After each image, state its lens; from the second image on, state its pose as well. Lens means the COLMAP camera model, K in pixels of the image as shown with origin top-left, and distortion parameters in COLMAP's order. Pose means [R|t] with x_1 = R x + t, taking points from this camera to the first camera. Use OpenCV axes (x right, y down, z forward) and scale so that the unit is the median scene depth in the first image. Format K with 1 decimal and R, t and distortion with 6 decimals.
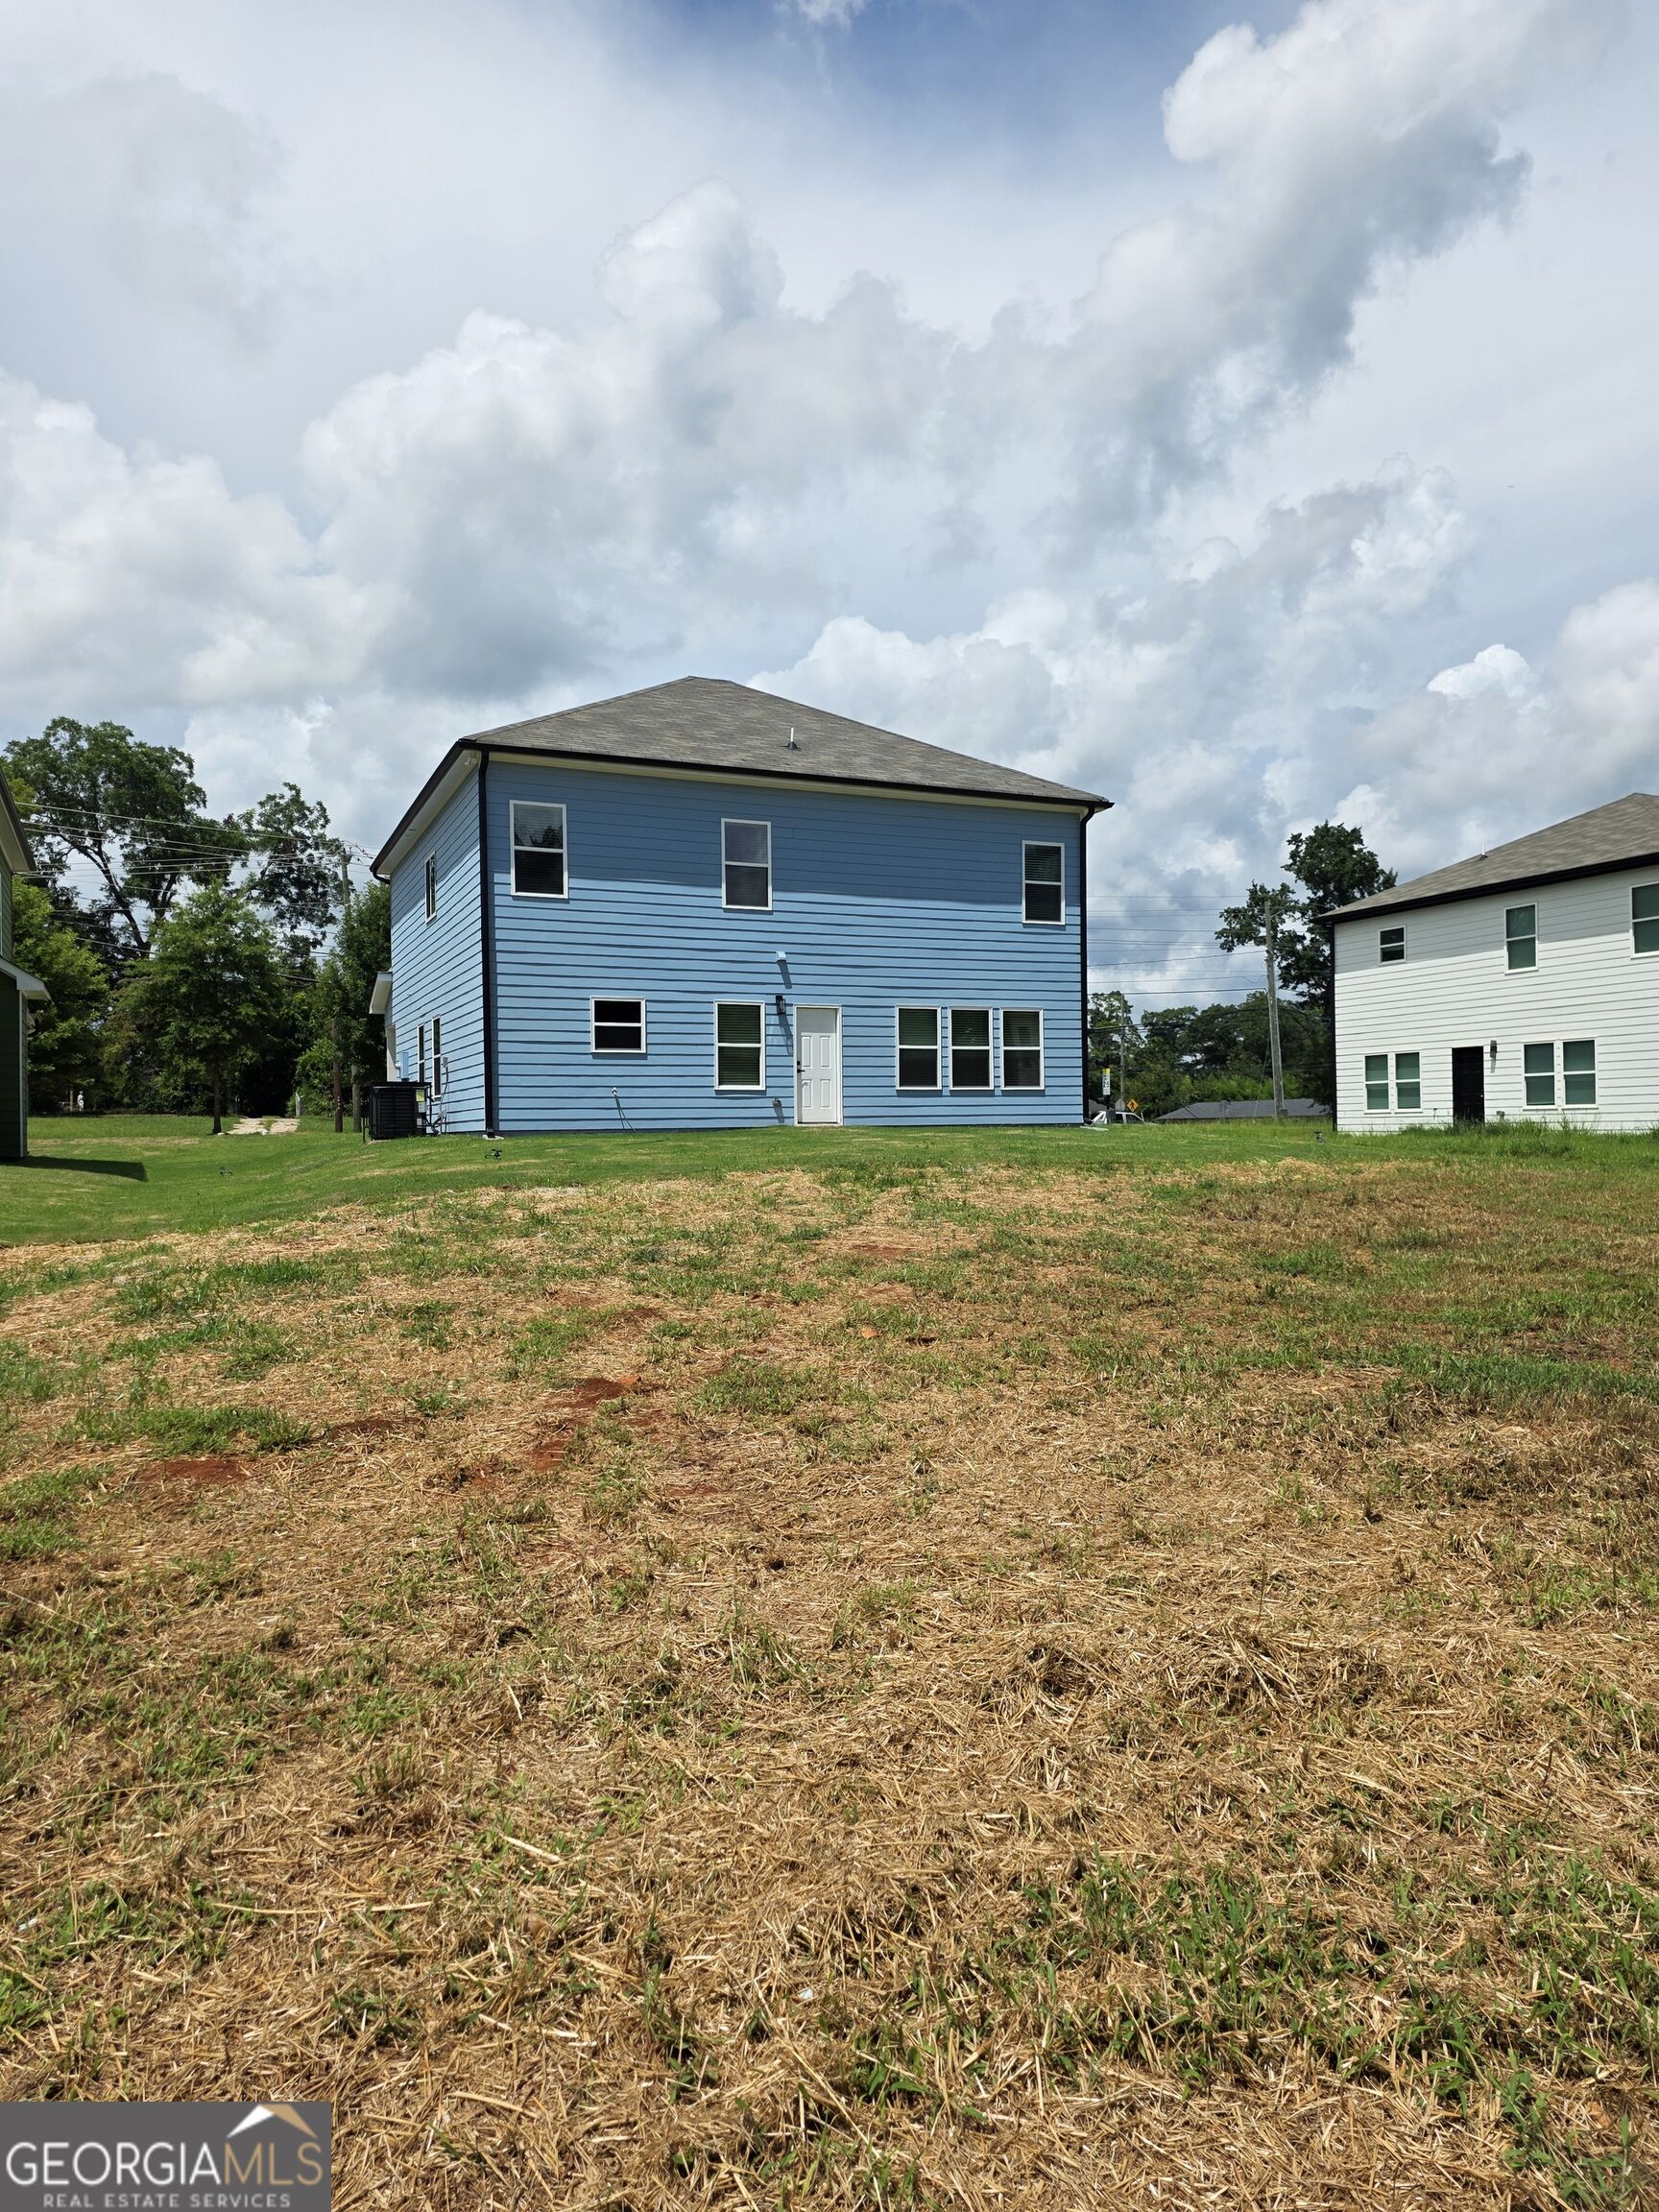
lens RADIAL K [[1471.6, 0, 826.0], [0, 1471.6, 1096.0], [0, 0, 1]] dist [0.001758, -0.000045]
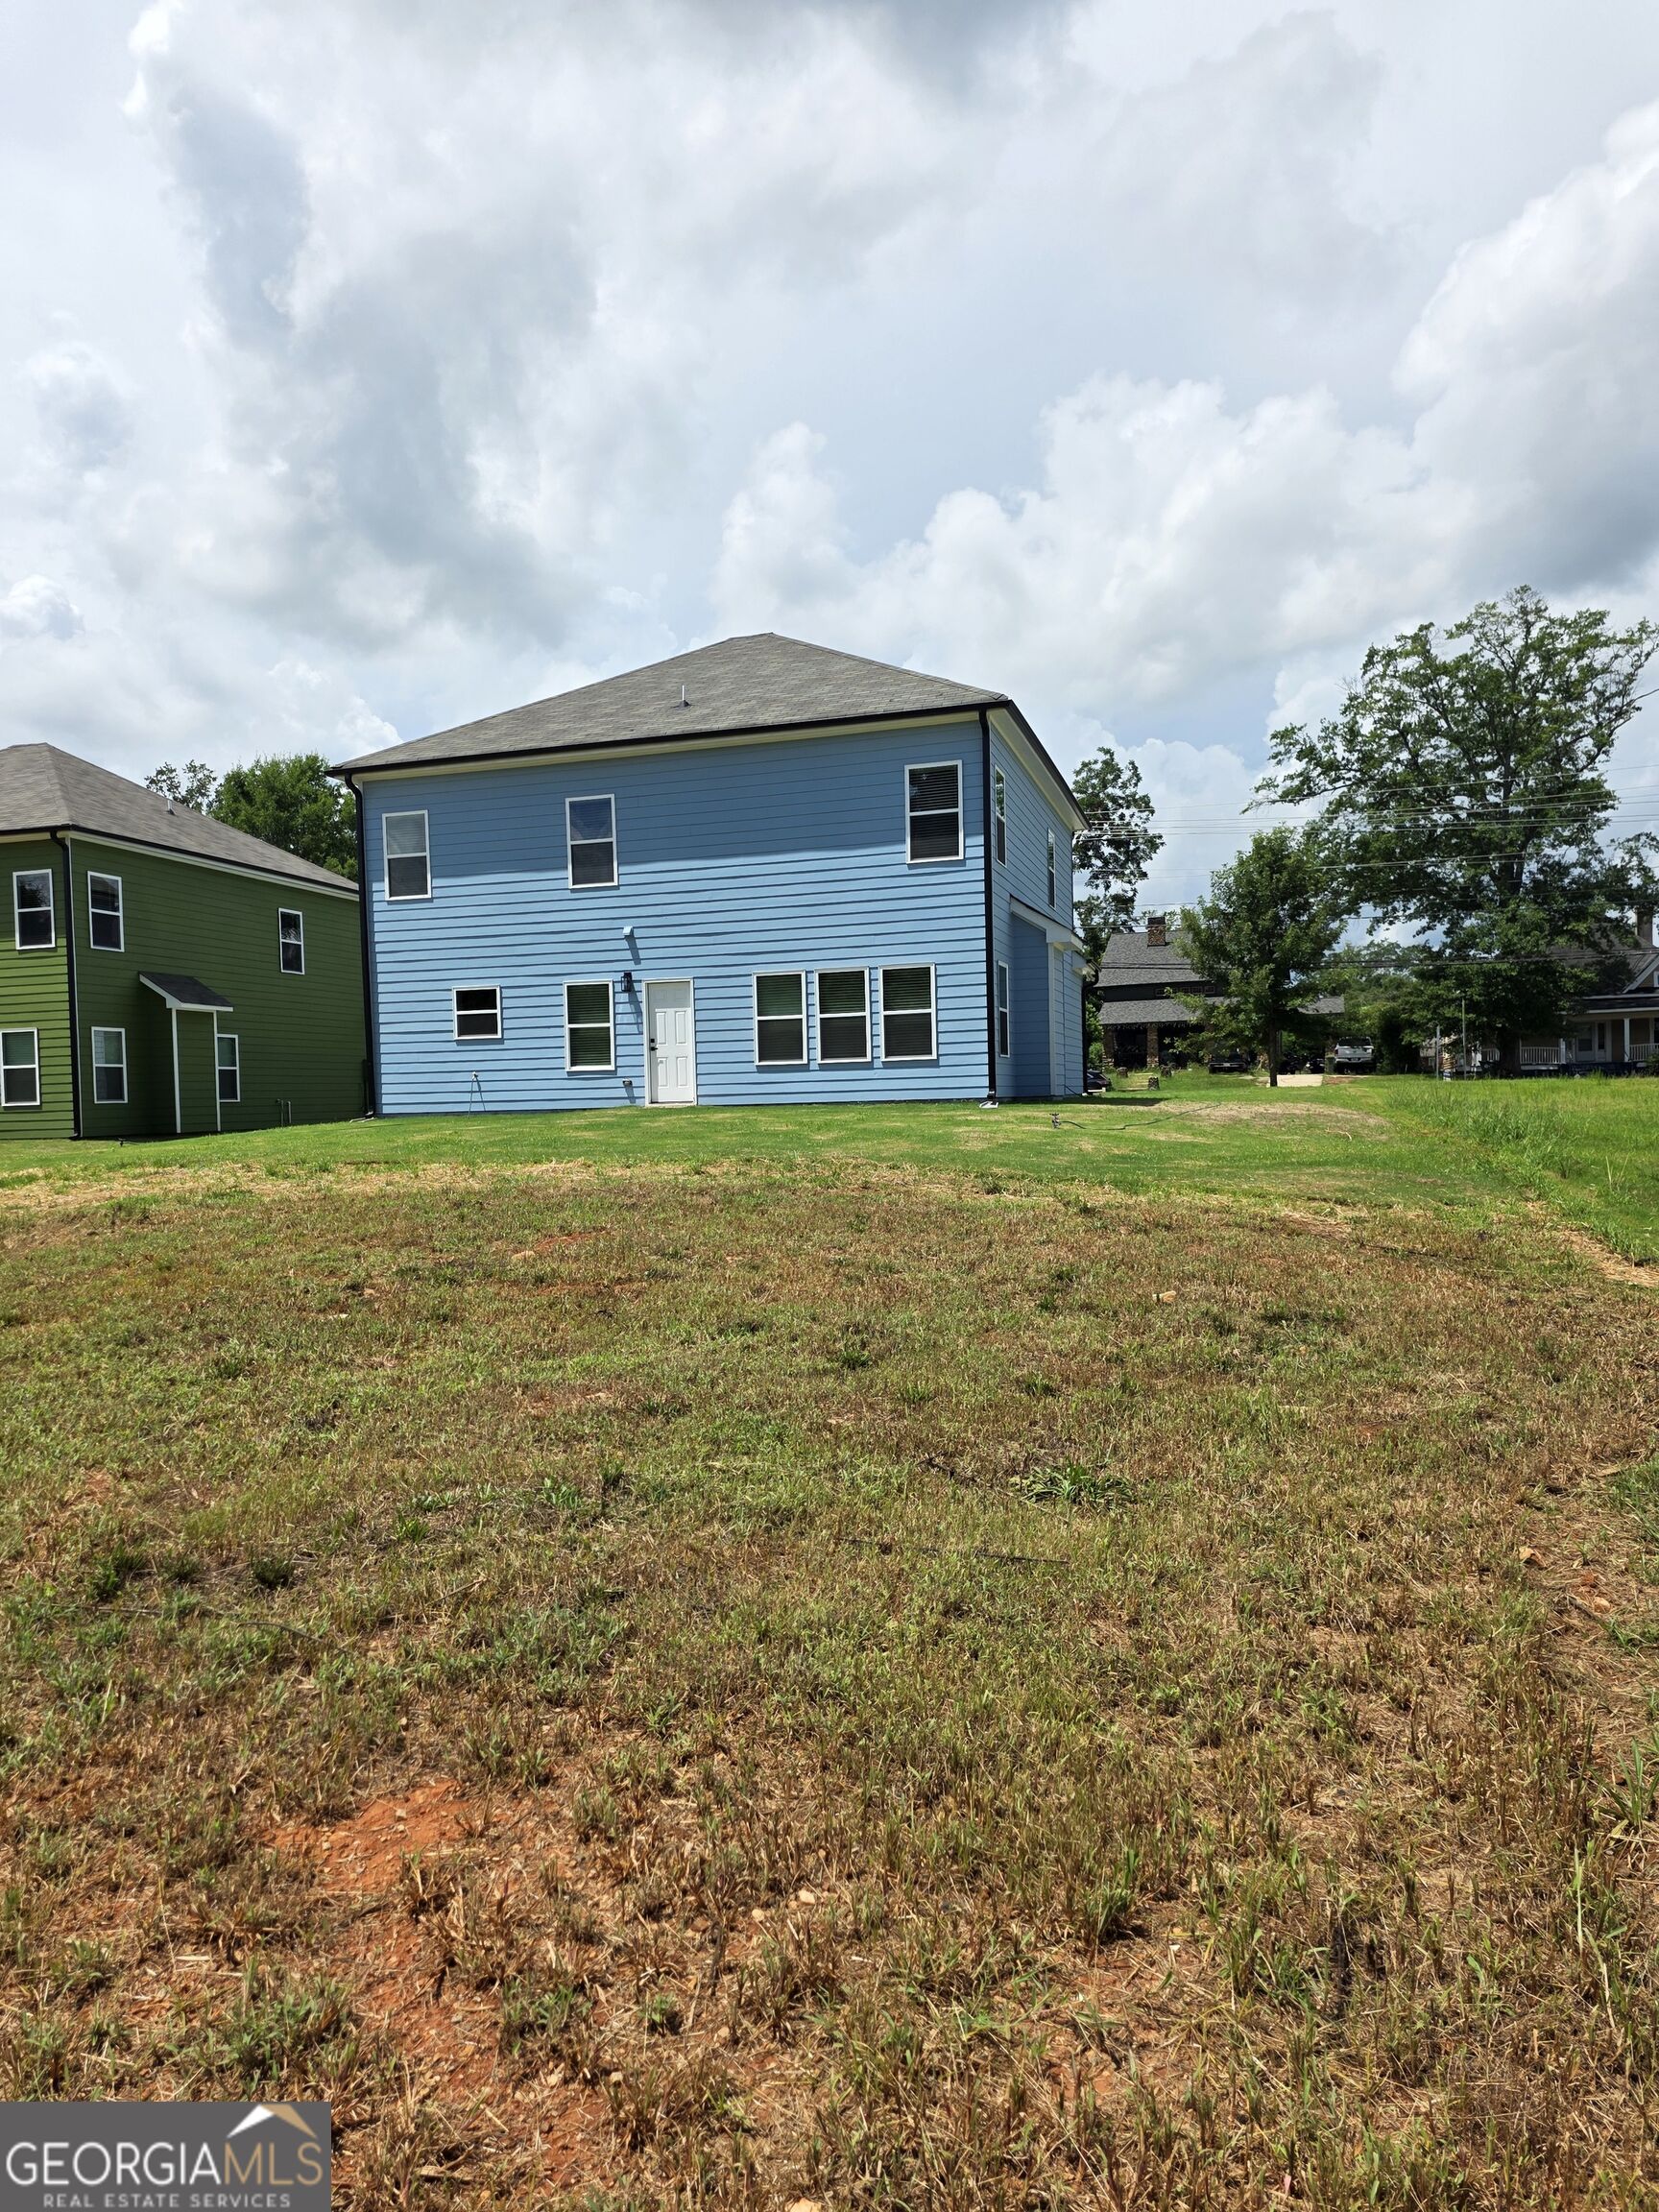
lens RADIAL K [[1471.6, 0, 824.4], [0, 1471.6, 1121.3], [0, 0, 1]] dist [0.001758, -0.000045]
pose [[0.759818, 0.004901, -0.650118, 0.697321], [0.030878, 0.998571, 0.043616, -0.008315], [0.649403, -0.053215, 0.758581, 0.338889]]
